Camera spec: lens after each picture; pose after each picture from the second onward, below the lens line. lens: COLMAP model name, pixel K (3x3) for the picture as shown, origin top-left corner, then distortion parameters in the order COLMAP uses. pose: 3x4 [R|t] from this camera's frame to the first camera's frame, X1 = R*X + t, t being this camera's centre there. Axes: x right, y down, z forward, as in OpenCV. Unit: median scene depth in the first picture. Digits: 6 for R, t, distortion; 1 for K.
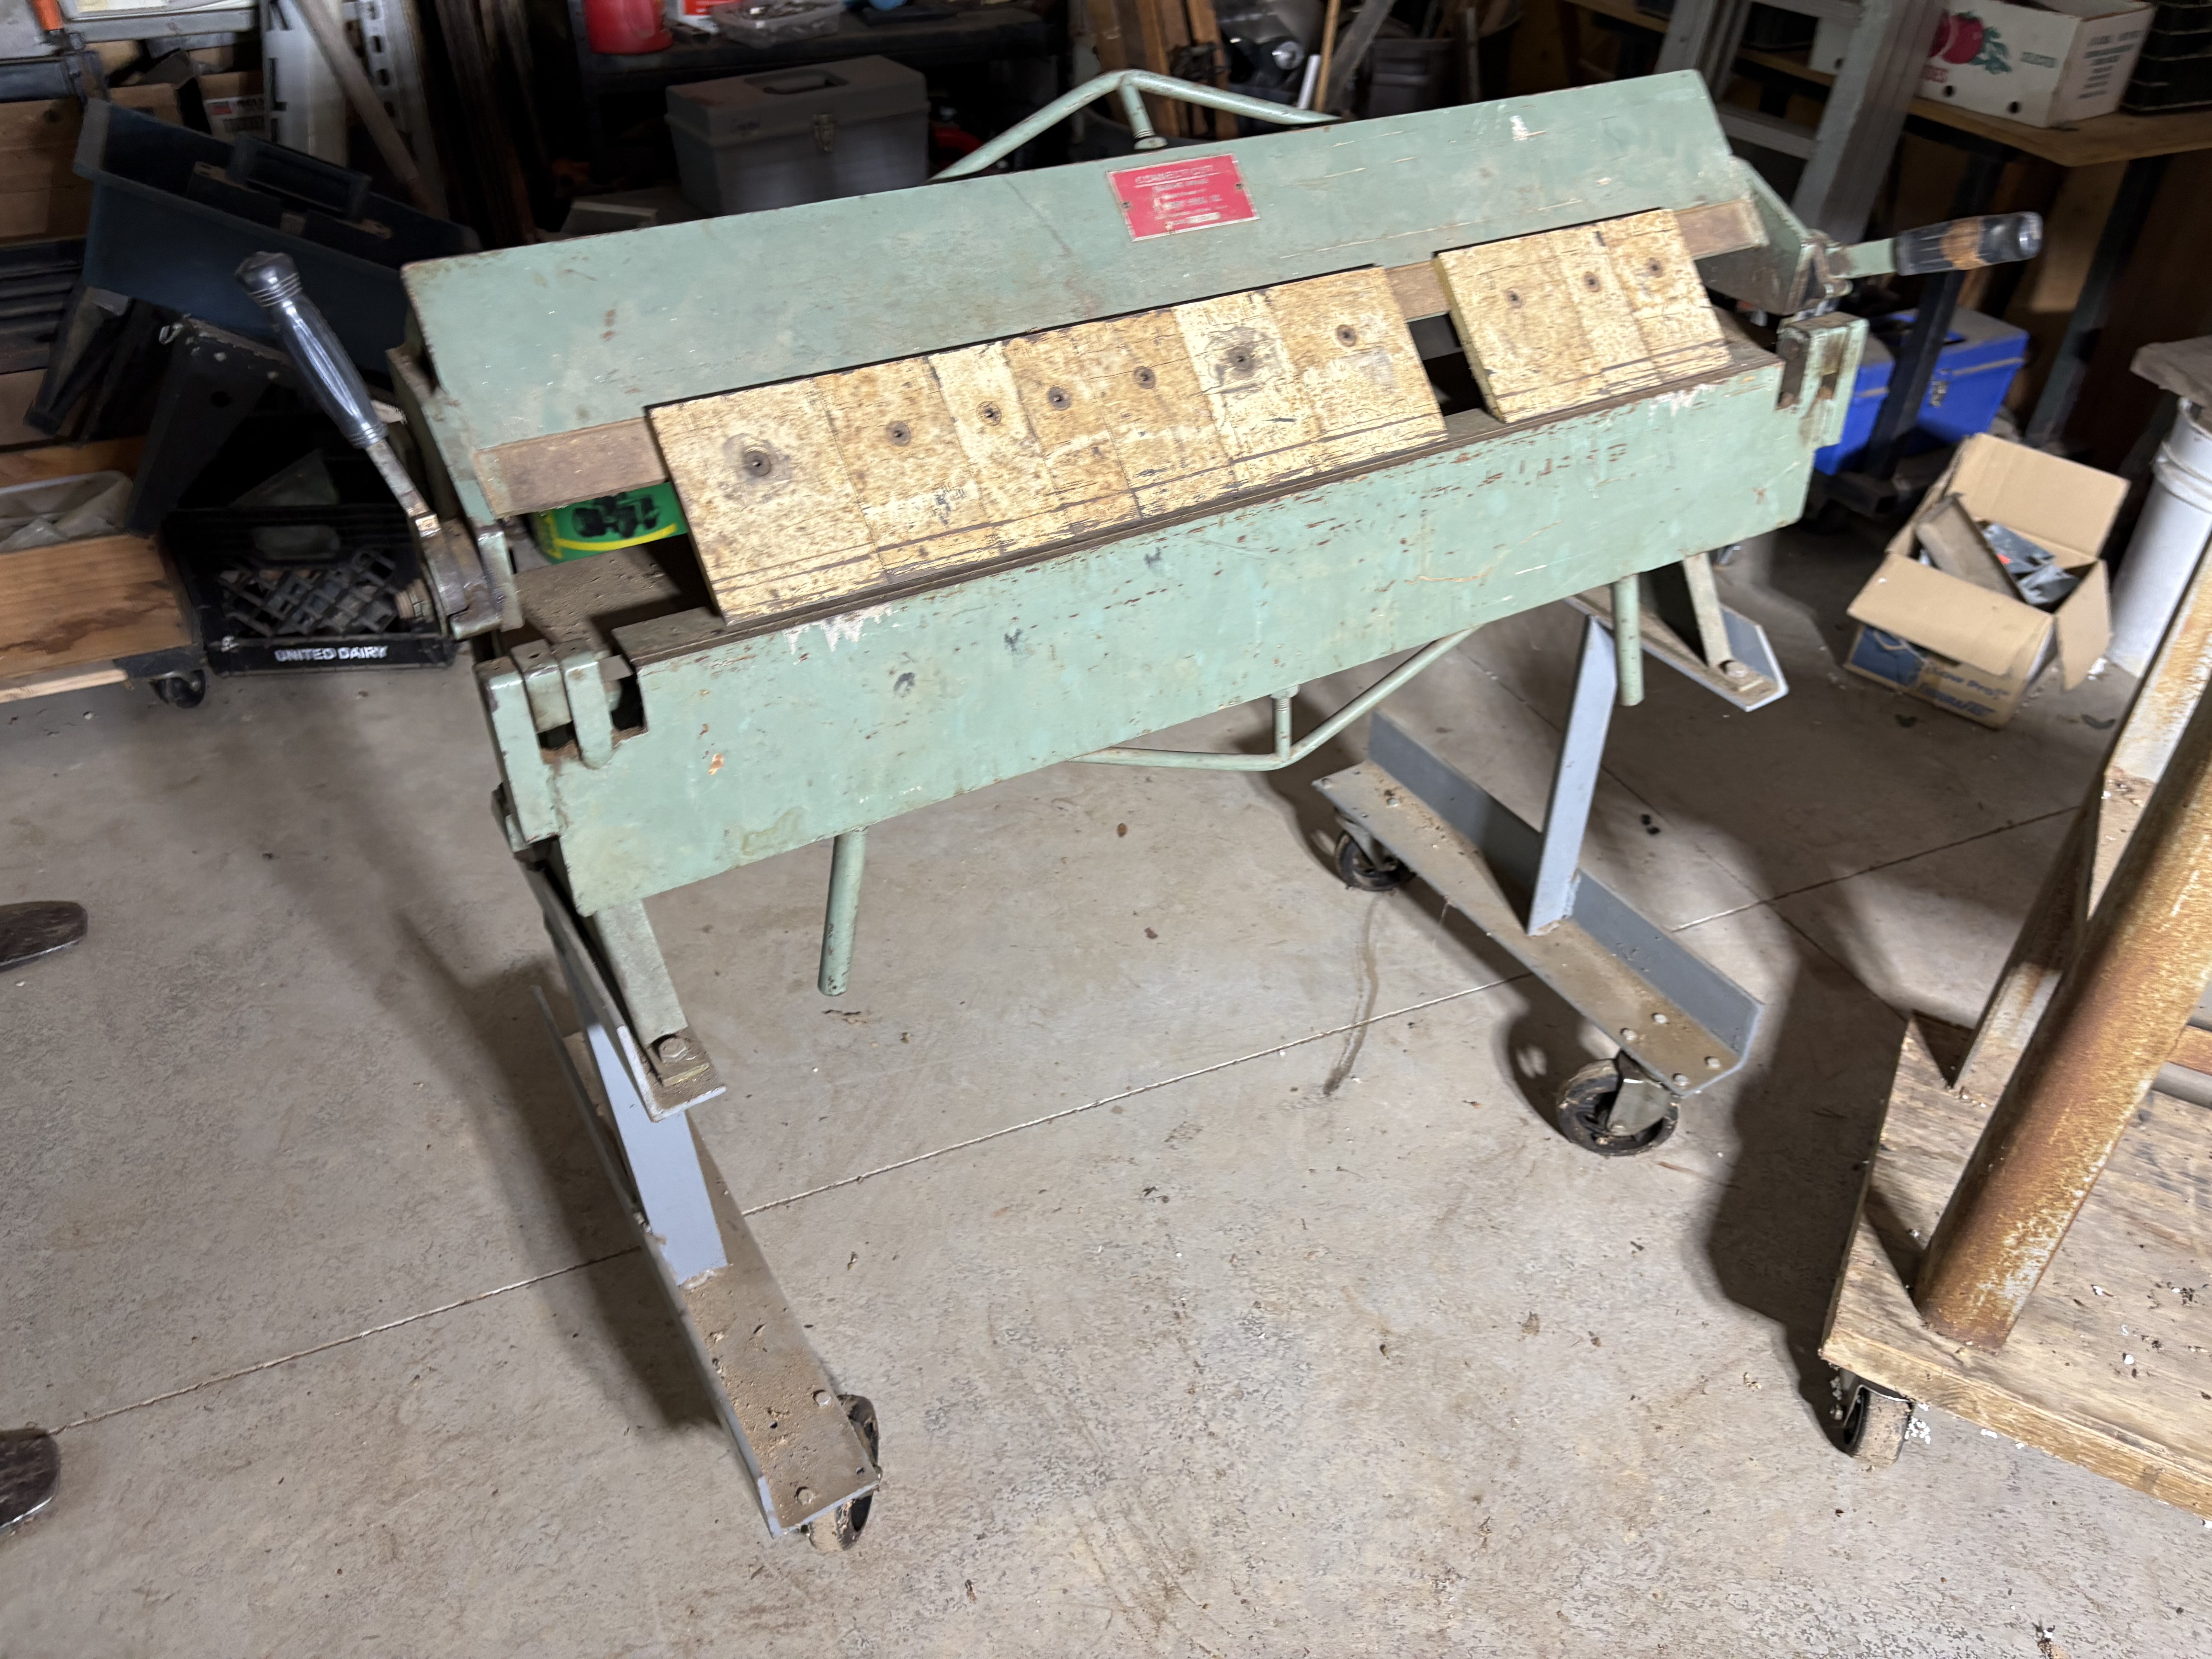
lens RADIAL K [[1668.7, 0, 1120.7], [0, 1668.7, 823.7], [0, 0, 1]] dist [0.061834, -0.076965]
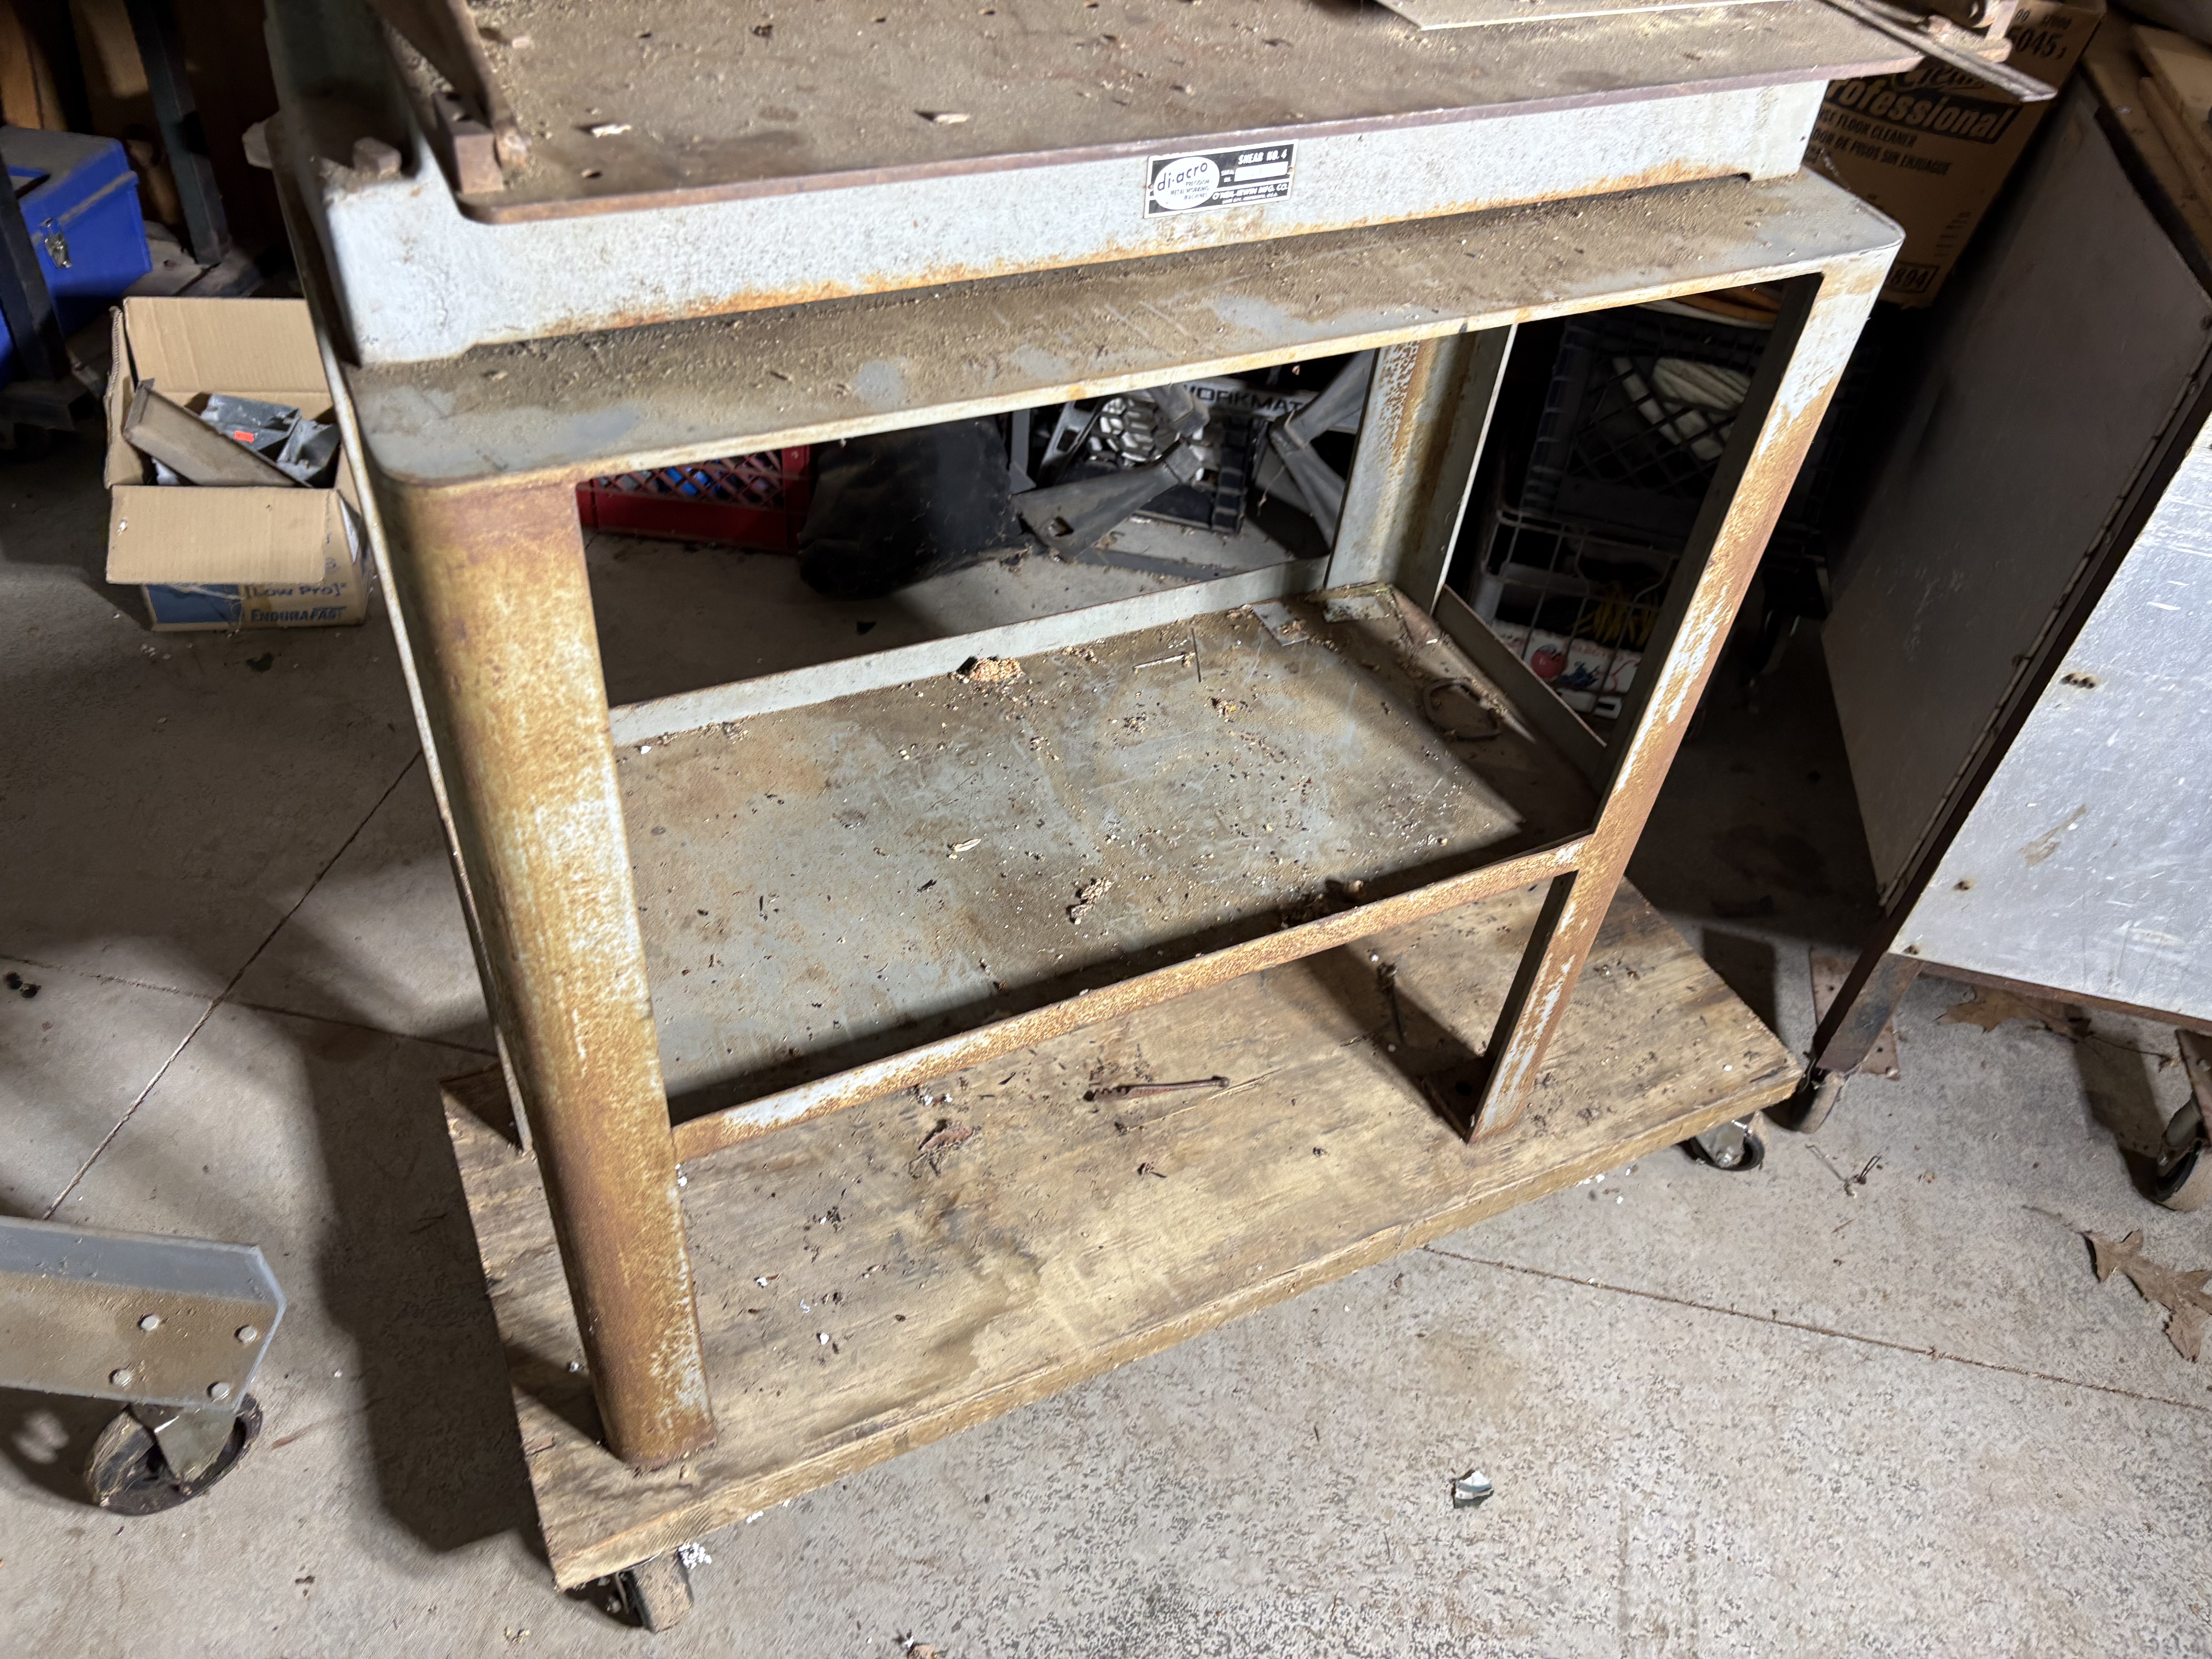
lens RADIAL K [[1678.1, 0, 1116.8], [0, 1678.1, 809.9], [0, 0, 1]] dist [0.051586, -0.057117]
pose [[0.580359, -0.538281, 0.611095, 0.289506], [0.434532, 0.839334, 0.326650, -0.157901], [-0.688742, 0.075966, 0.721016, 0.211368]]
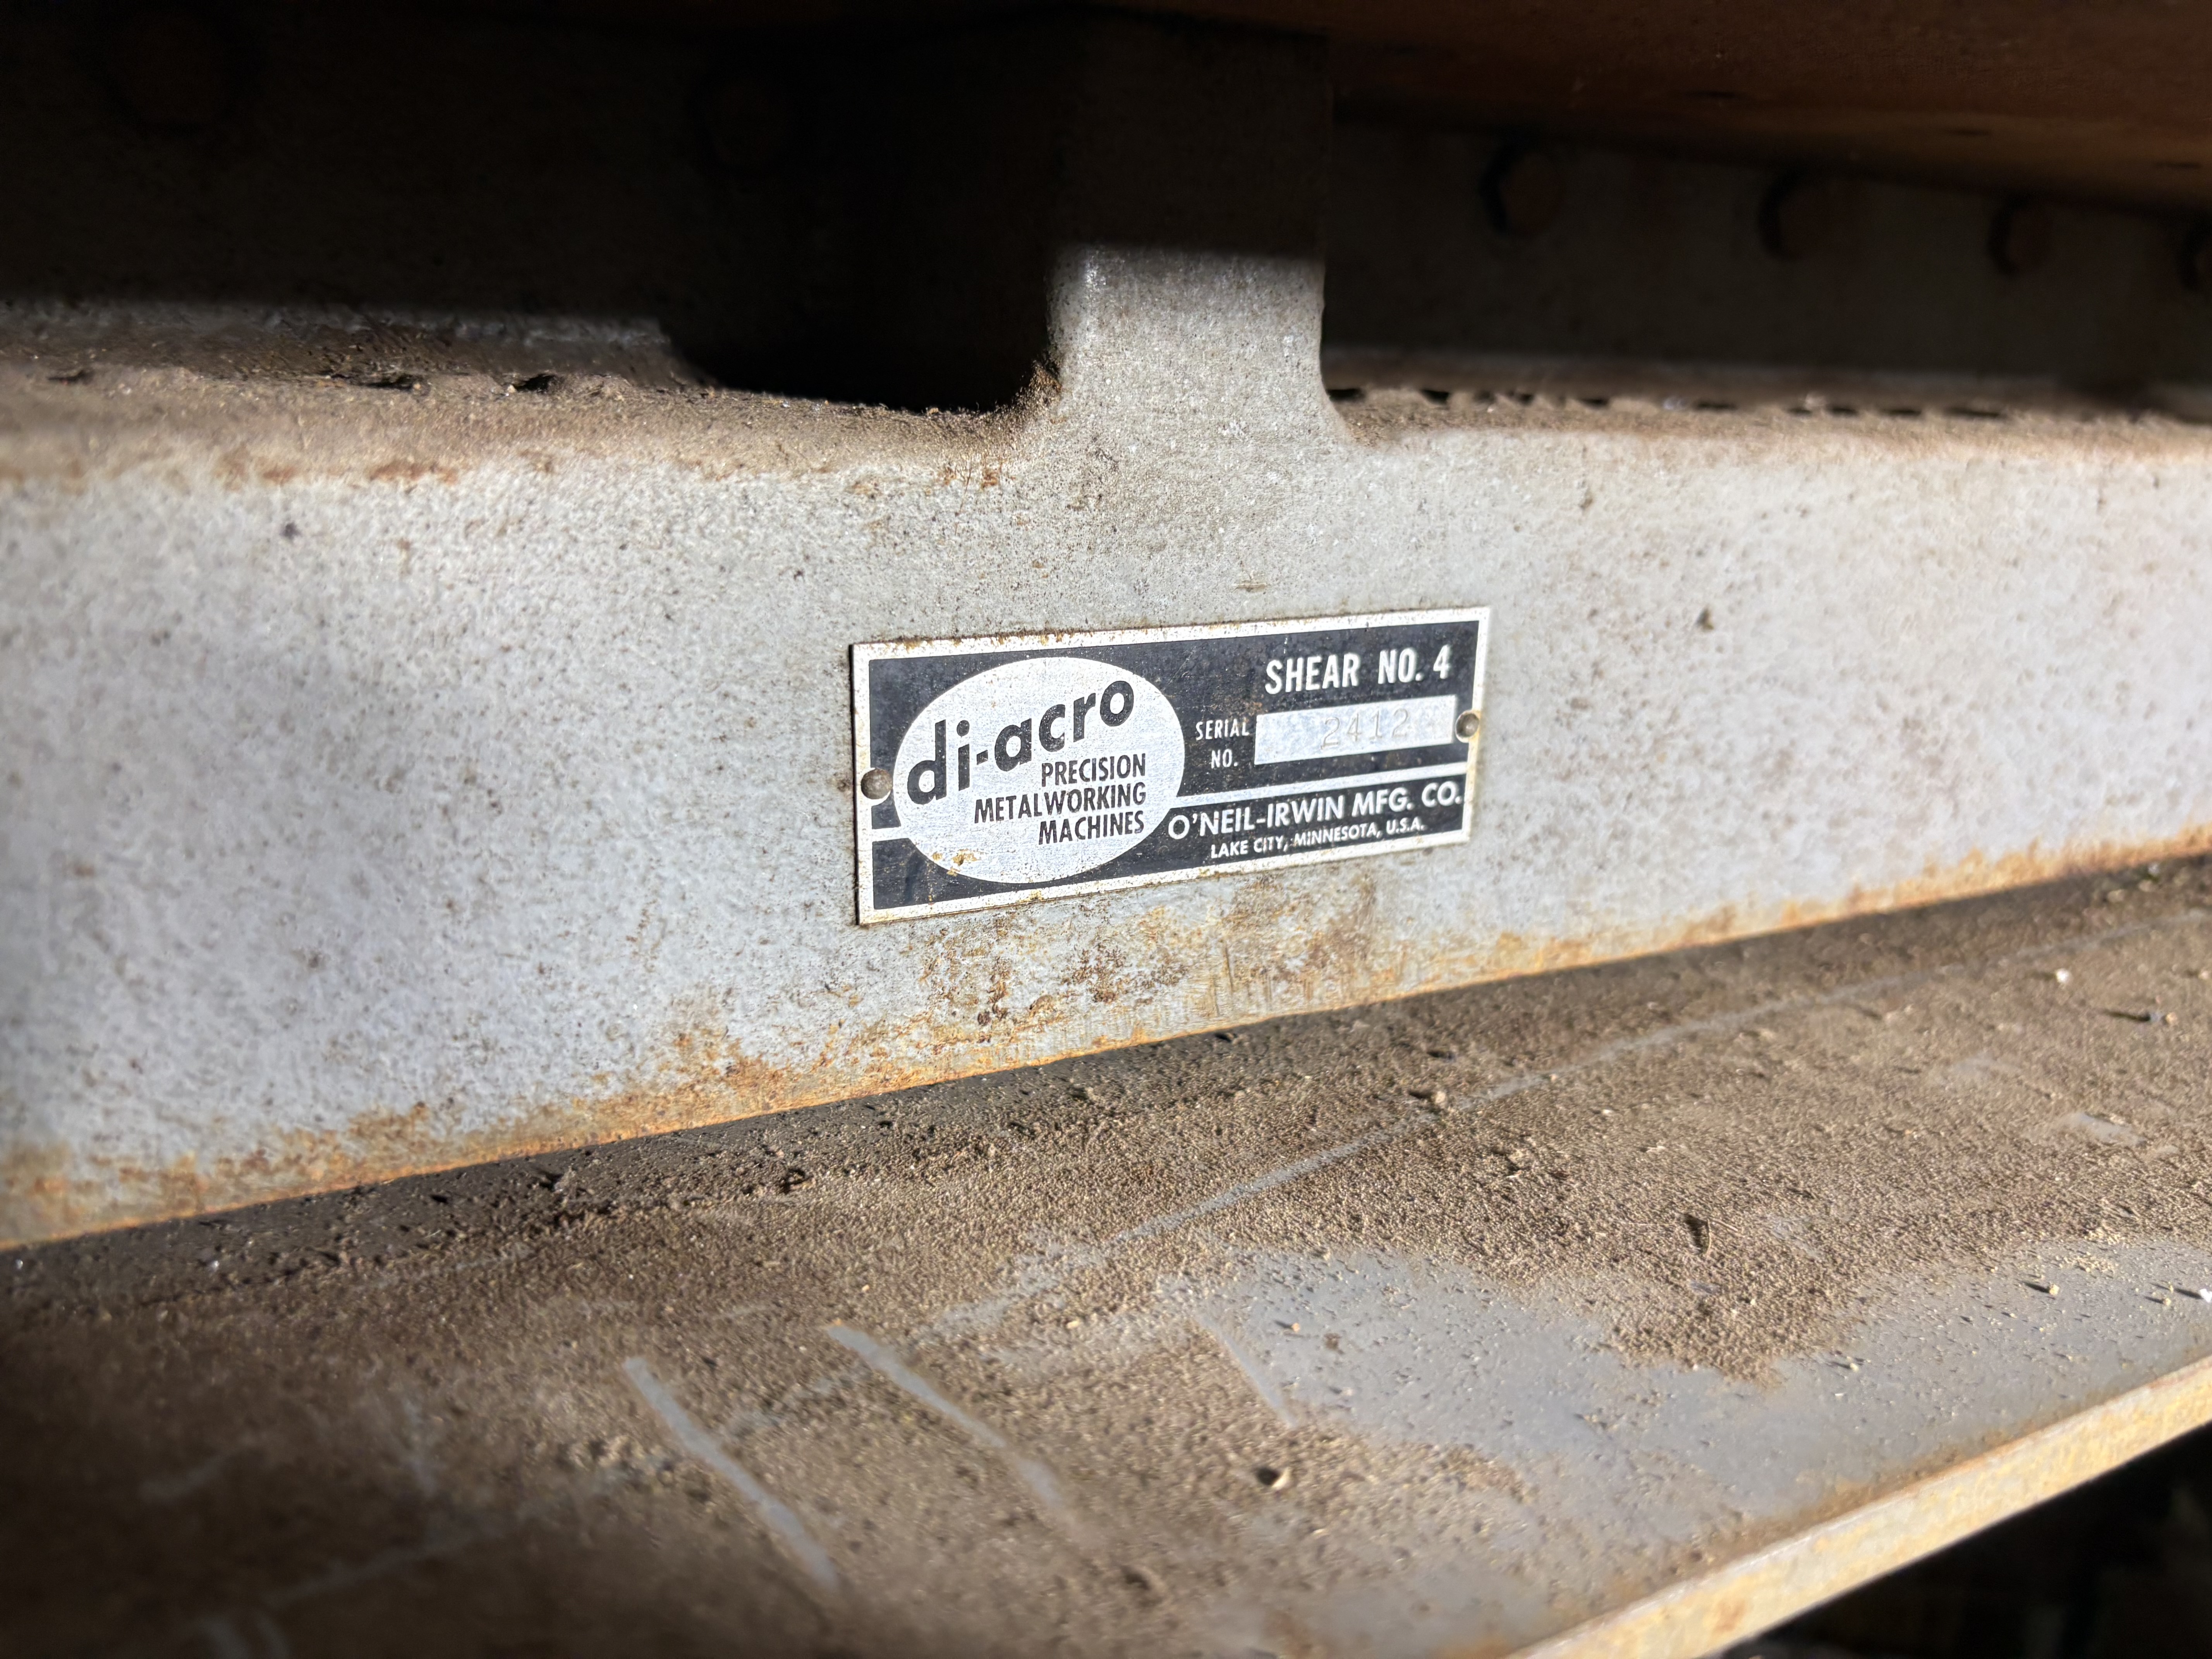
lens RADIAL K [[1682.4, 0, 1089.1], [0, 1682.4, 821.4], [0, 0, 1]] dist [0.037496, -0.035929]
pose [[0.551590, -0.231692, 0.801291, 0.675757], [0.487725, 0.868898, -0.084498, -0.122305], [-0.676663, 0.437418, 0.592278, 0.523324]]
